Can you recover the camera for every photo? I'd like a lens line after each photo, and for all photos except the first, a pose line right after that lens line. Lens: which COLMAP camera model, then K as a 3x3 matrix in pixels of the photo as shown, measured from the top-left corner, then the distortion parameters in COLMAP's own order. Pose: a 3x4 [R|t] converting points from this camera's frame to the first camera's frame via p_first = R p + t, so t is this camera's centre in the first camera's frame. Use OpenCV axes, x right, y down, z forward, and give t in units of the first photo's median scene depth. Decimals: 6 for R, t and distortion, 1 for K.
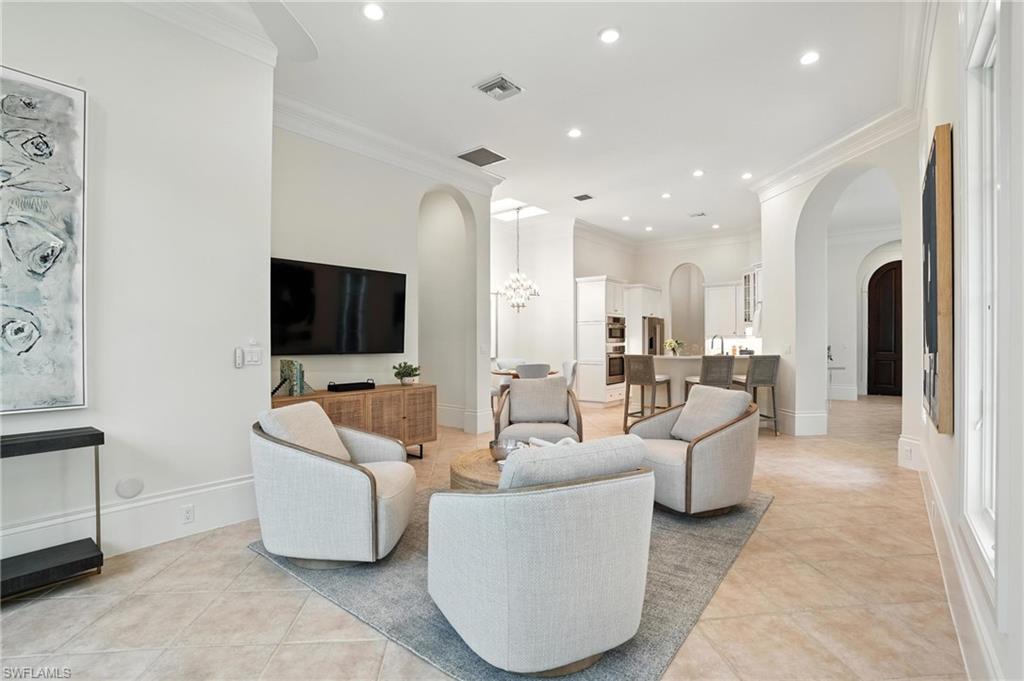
lens RADIAL K [[475.9, 0, 509.0], [0, 475.9, 337.2], [0, 0, 1]] dist [-0.069646, 0.027076]
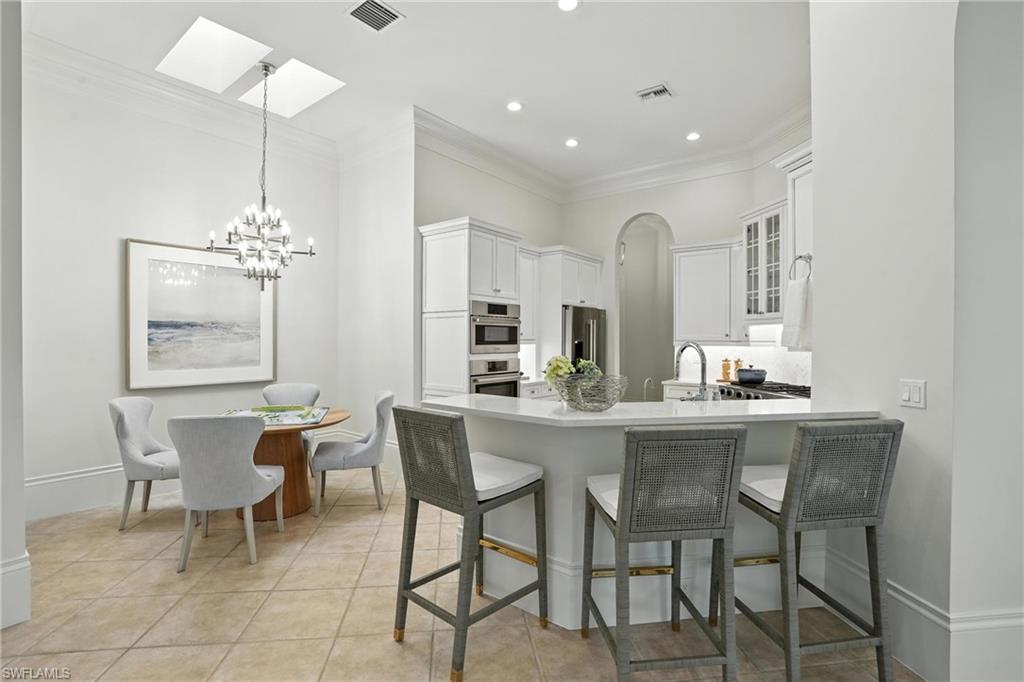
lens RADIAL K [[475.9, 0, 509.0], [0, 475.9, 337.7], [0, 0, 1]] dist [-0.069646, 0.027076]
pose [[0.999505, 0.005503, 0.030975, 0.223228], [-0.005703, 0.999963, 0.006365, -0.008914], [-0.030939, -0.006538, 0.999500, 0.489306]]
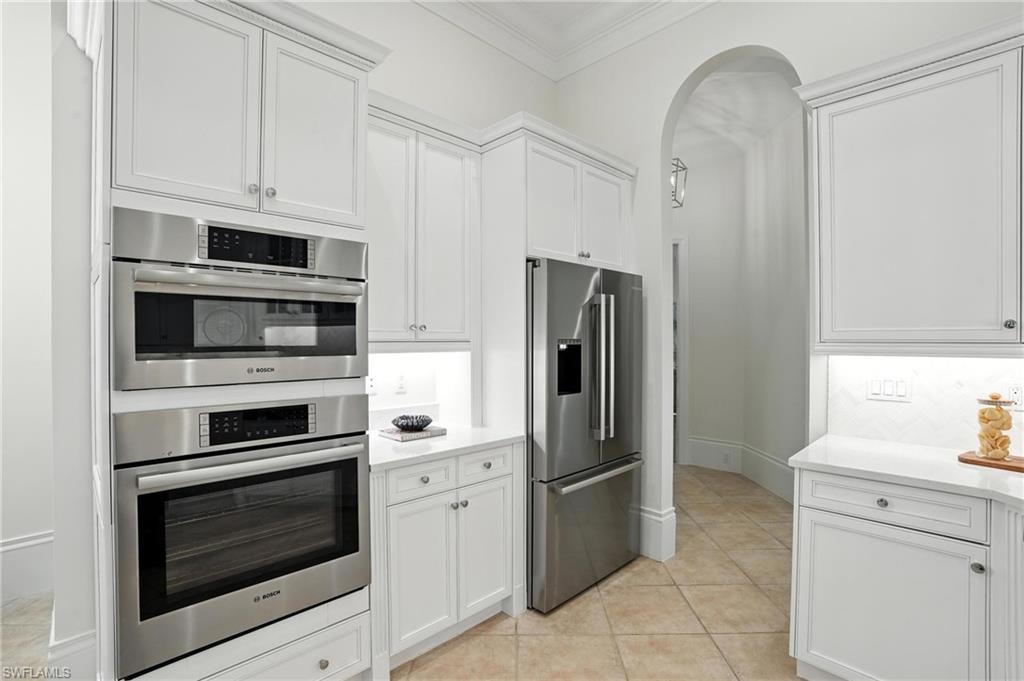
lens RADIAL K [[475.9, 0, 509.0], [0, 475.9, 337.2], [0, 0, 1]] dist [-0.069646, 0.027076]
pose [[0.994690, -0.000080, -0.102916, 0.328701], [0.000612, 0.999987, 0.005137, -0.005882], [0.102914, -0.005173, 0.994677, 0.846901]]
